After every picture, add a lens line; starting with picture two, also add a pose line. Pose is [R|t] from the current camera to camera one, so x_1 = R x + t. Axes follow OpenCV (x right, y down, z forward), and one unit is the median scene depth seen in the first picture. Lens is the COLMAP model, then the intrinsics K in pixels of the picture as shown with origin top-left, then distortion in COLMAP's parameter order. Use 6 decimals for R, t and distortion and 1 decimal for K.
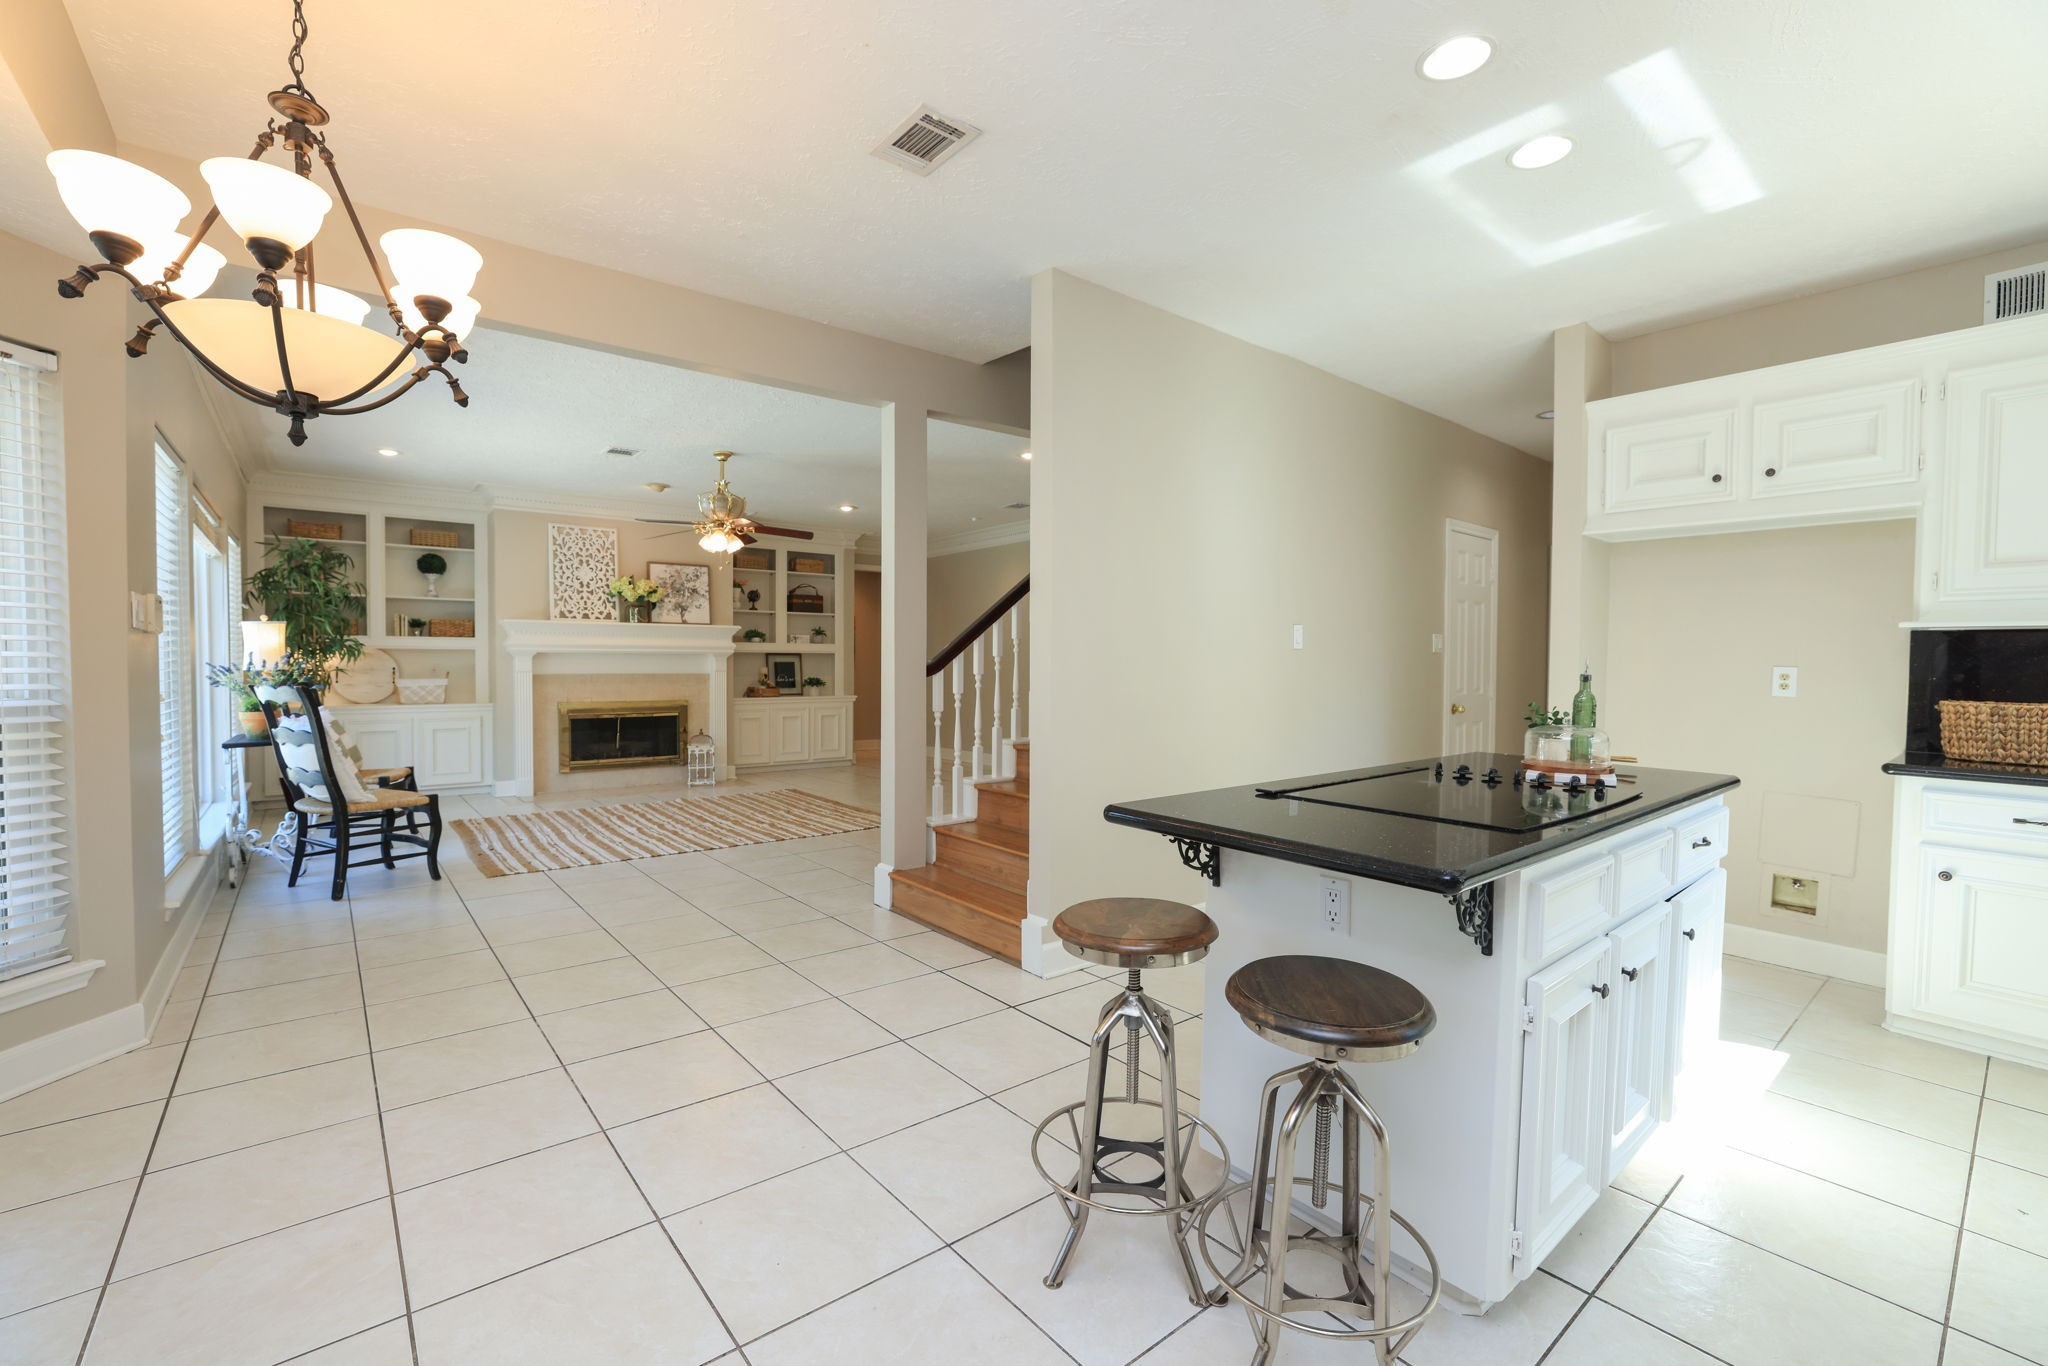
lens RADIAL K [[887.1, 0, 1028.2], [0, 887.1, 688.4], [0, 0, 1]] dist [-0.000512, 0.000061]
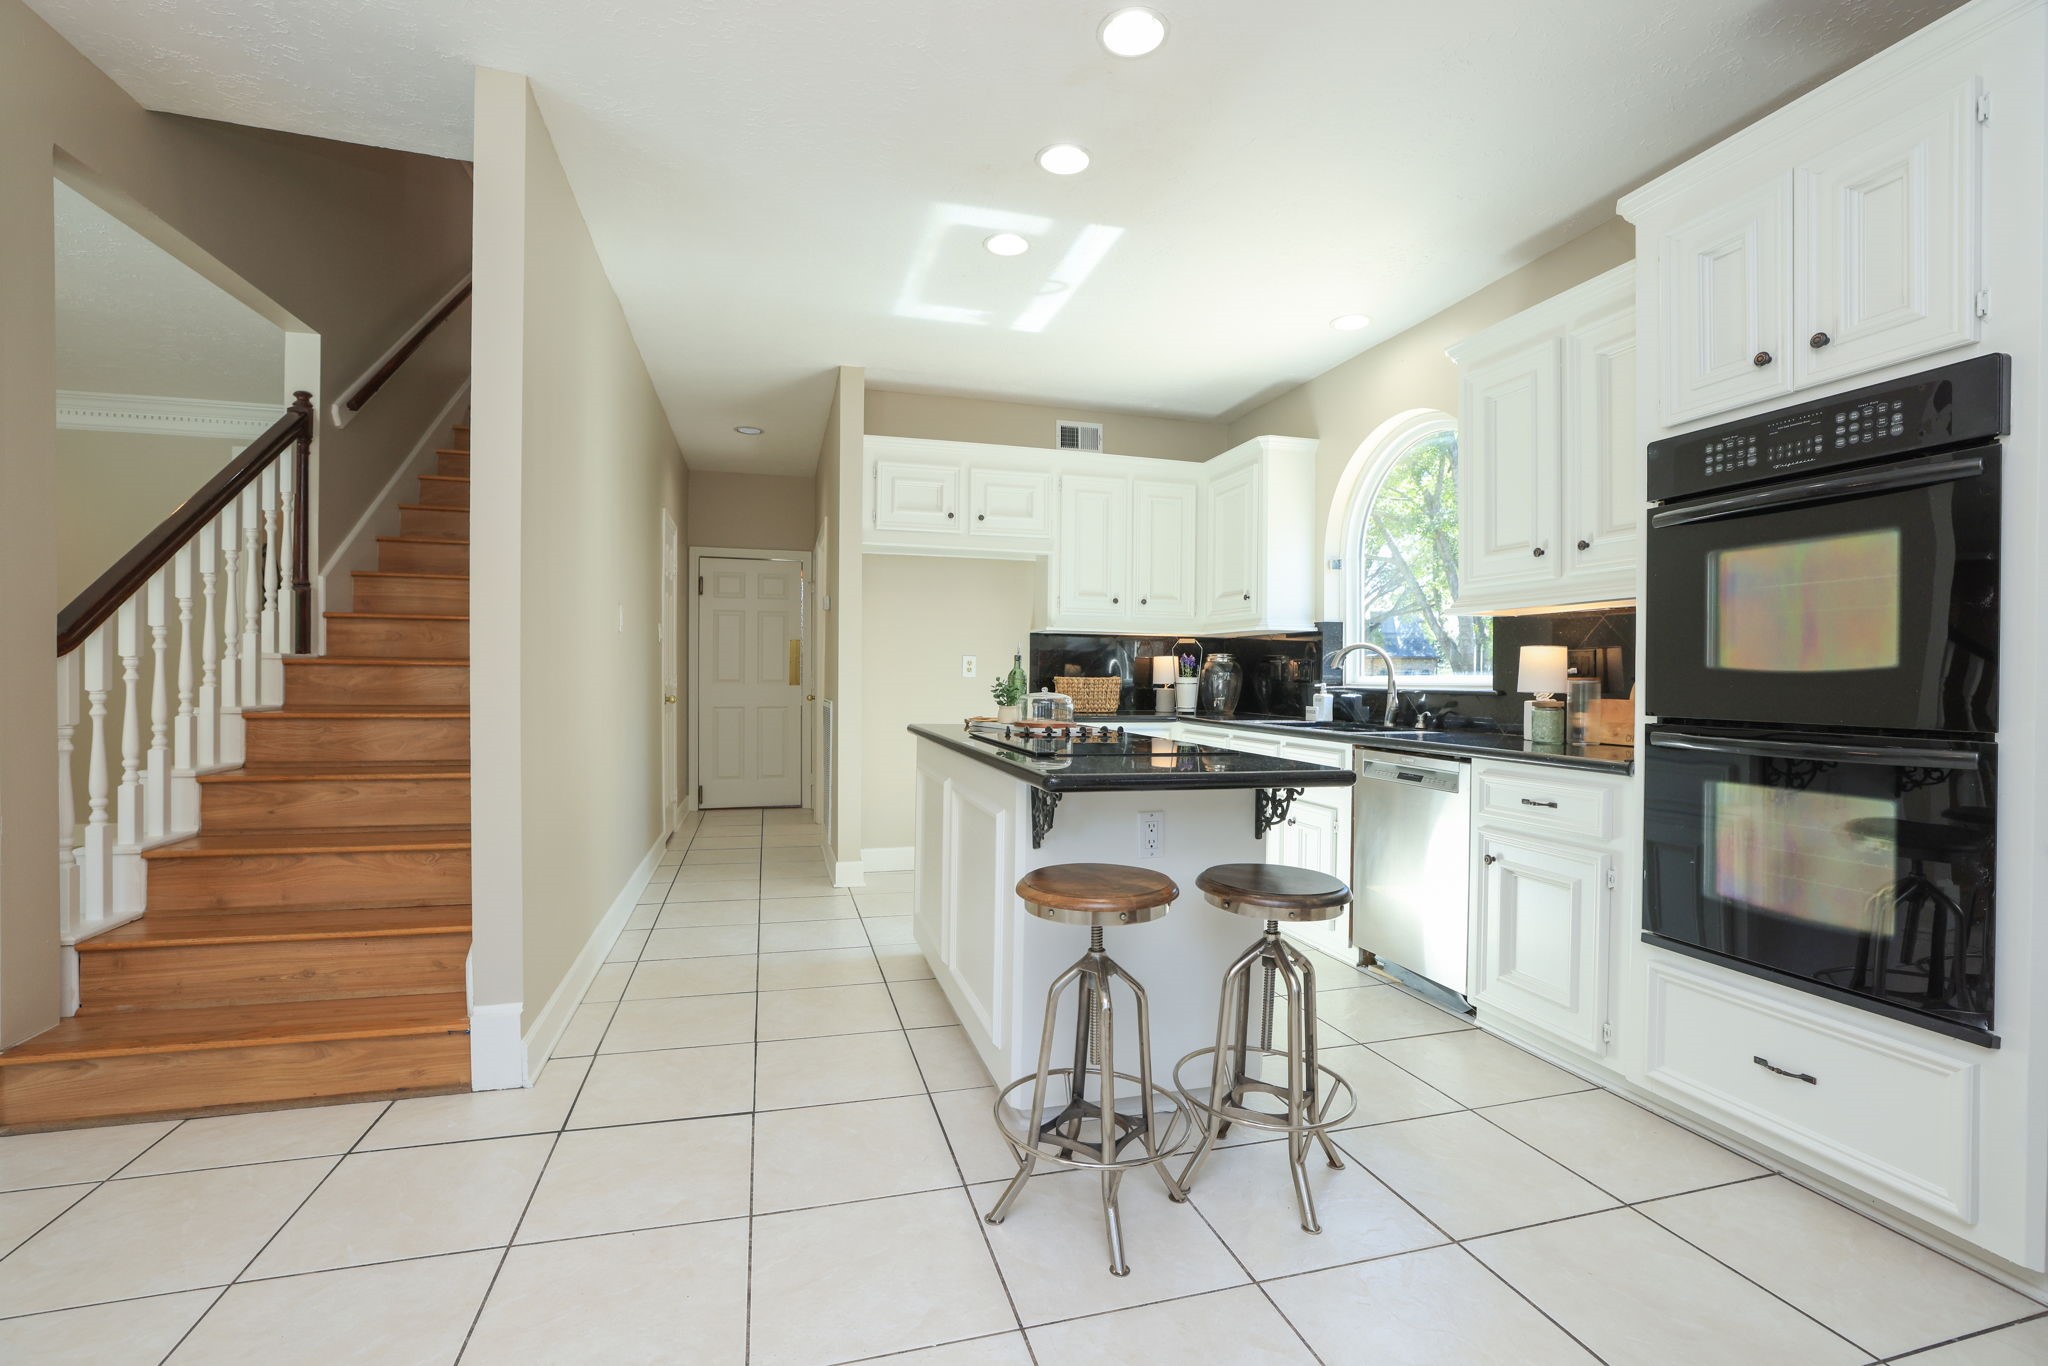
lens RADIAL K [[909.7, 0, 1023.8], [0, 909.7, 678.4], [0, 0, 1]] dist [-0.025768, 0.014413]
pose [[0.407700, -0.006670, 0.913092, -0.435166], [0.019655, 0.999806, -0.001473, 0.015366], [-0.912904, 0.018547, 0.407752, 0.330227]]
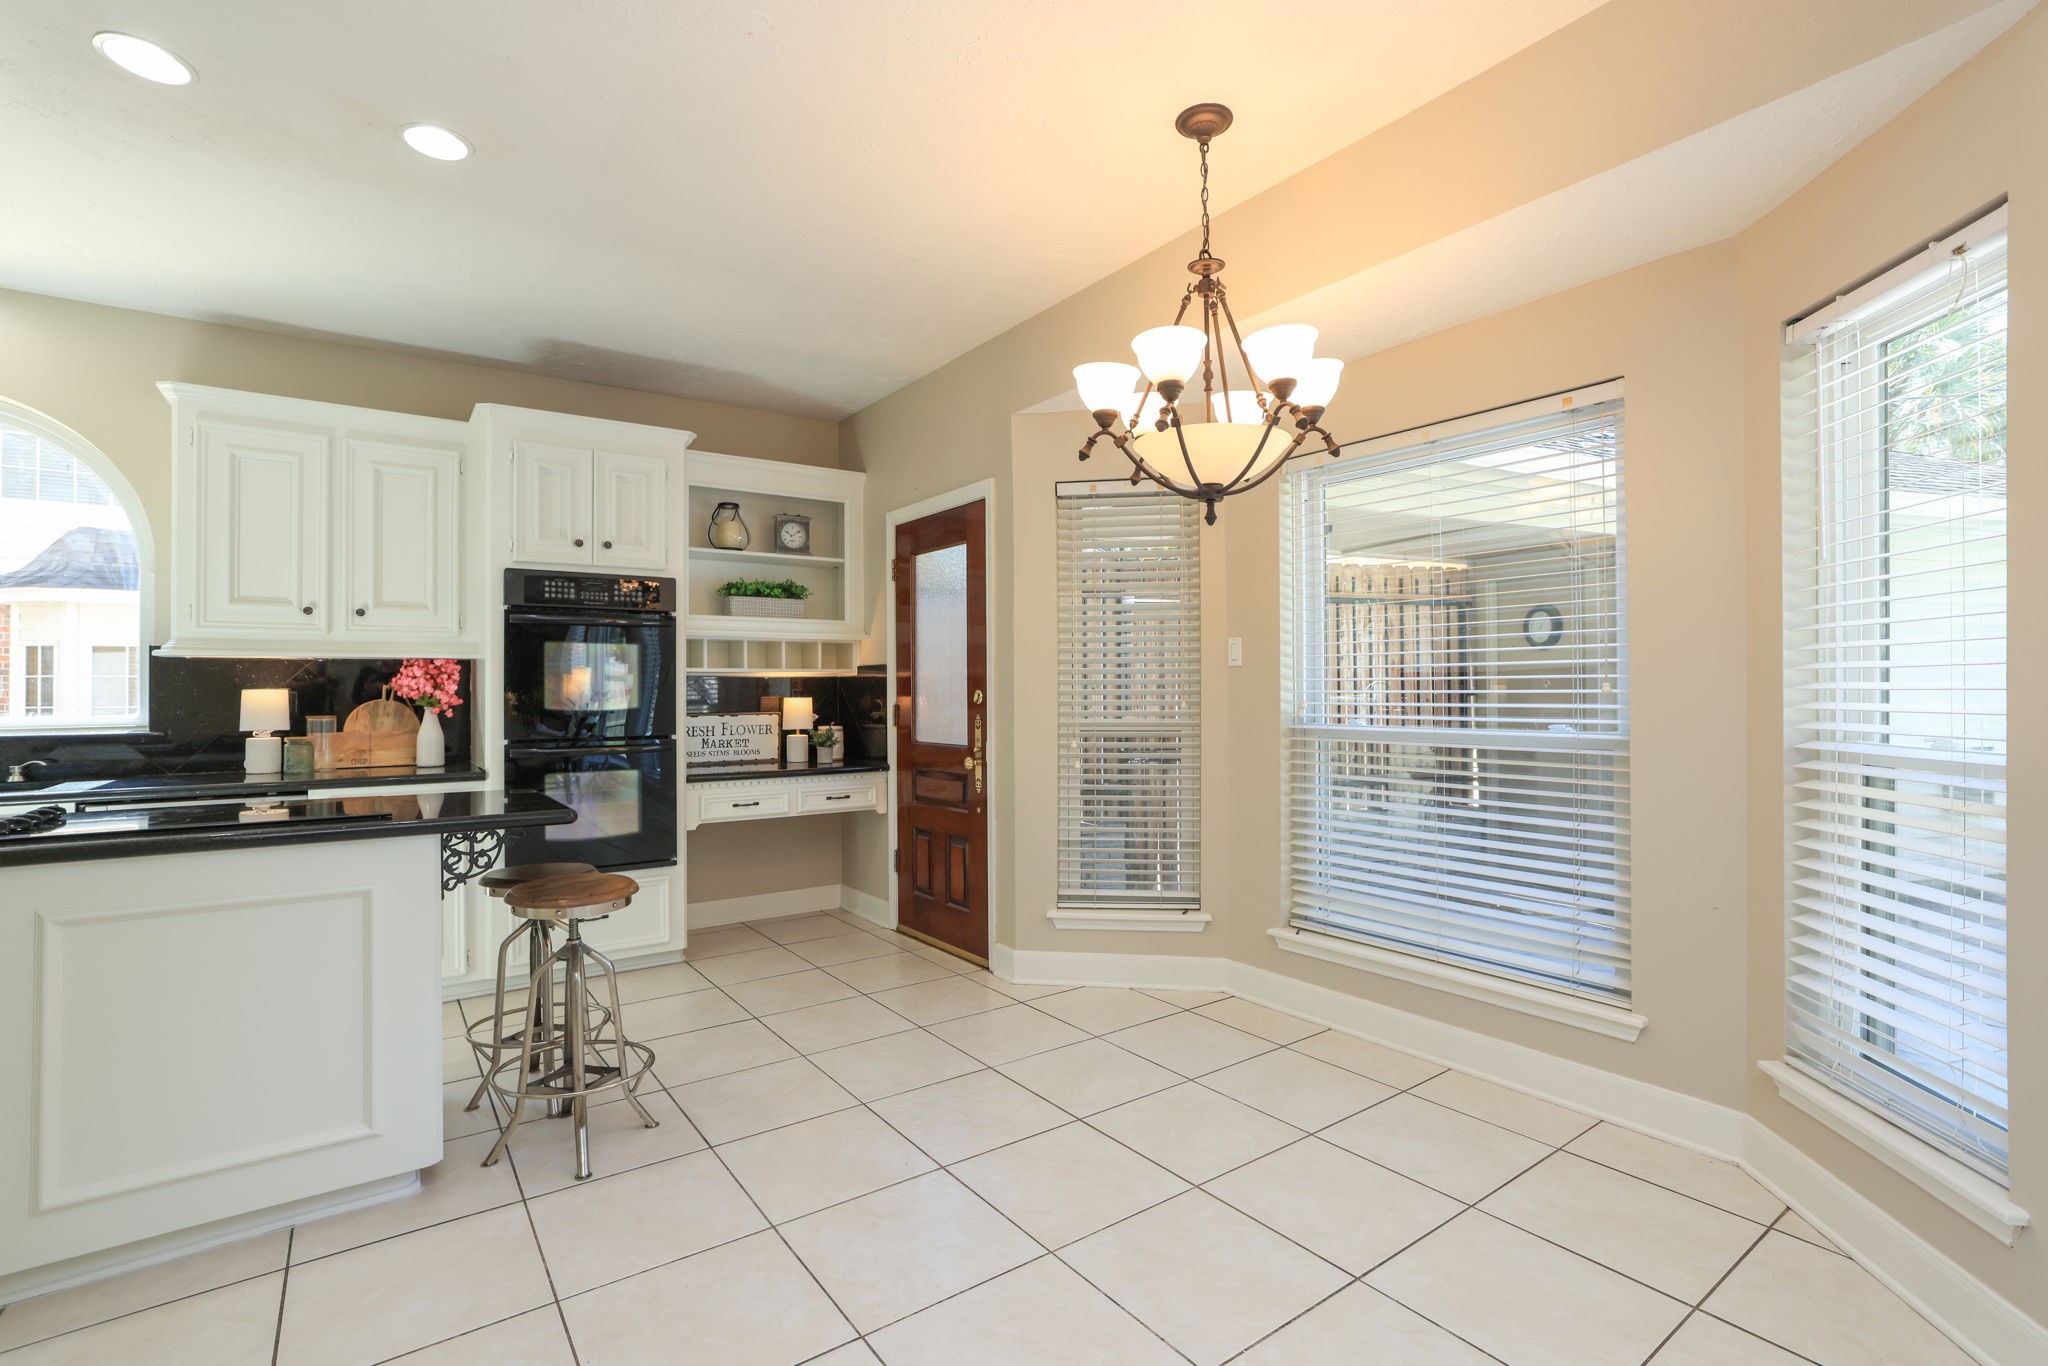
lens RADIAL K [[935.7, 0, 1019.3], [0, 935.7, 686.2], [0, 0, 1]] dist [-0.026629, 0.012676]
pose [[-0.996996, -0.002989, 0.077390, -0.327162], [-0.001057, 0.999687, 0.024990, -0.037167], [-0.077440, 0.024833, -0.996688, 1.177805]]
